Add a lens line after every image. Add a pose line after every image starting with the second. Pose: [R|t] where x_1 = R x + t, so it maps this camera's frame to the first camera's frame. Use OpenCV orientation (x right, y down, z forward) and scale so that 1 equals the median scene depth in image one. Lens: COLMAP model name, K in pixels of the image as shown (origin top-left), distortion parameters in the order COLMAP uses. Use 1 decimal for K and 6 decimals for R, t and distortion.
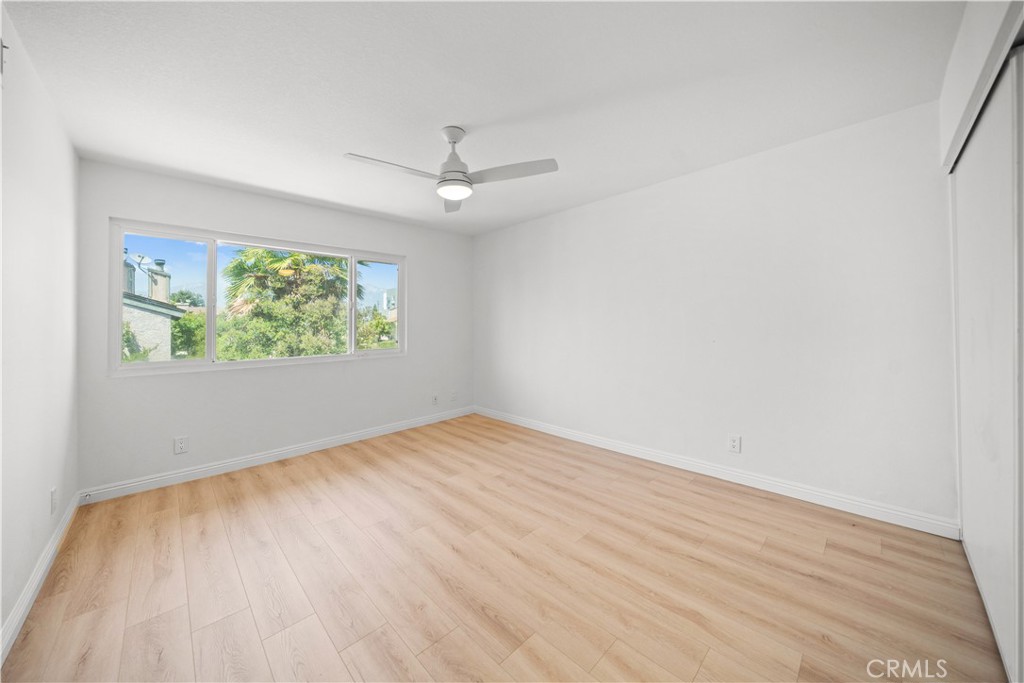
lens RADIAL K [[355.0, 0, 508.6], [0, 355.0, 317.4], [0, 0, 1]] dist [-0.002696, -0.000171]
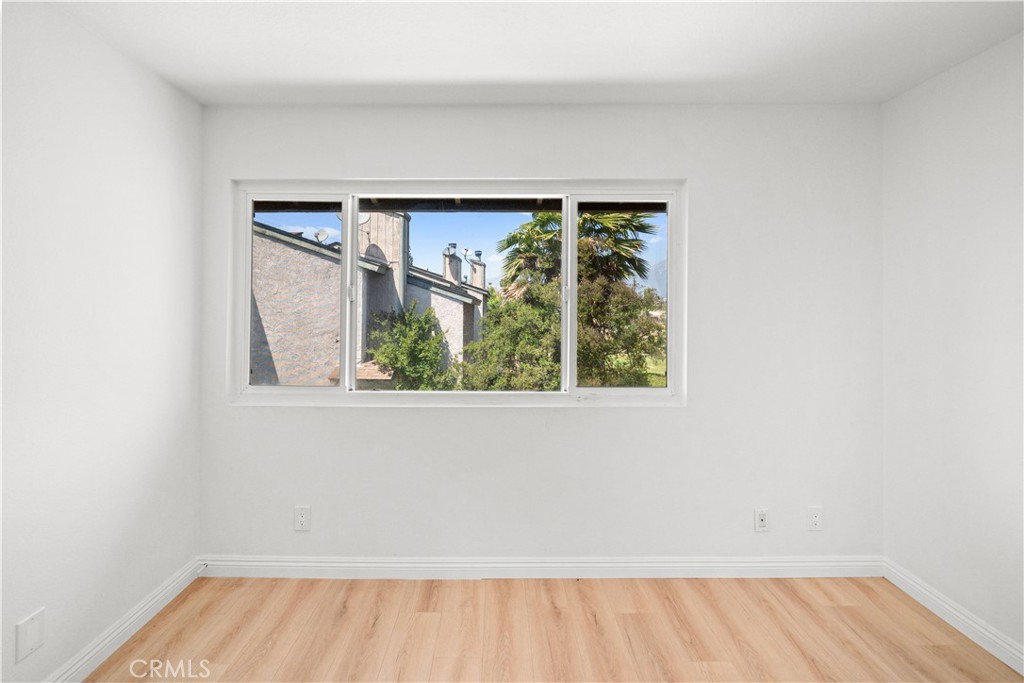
lens RADIAL K [[389.1, 0, 509.3], [0, 389.1, 298.4], [0, 0, 1]] dist [-0.003210, -0.000260]
pose [[0.718612, -0.003785, -0.695401, -0.056592], [0.004265, 0.999990, -0.001035, -0.012034], [0.695398, -0.002222, 0.718621, 0.260254]]
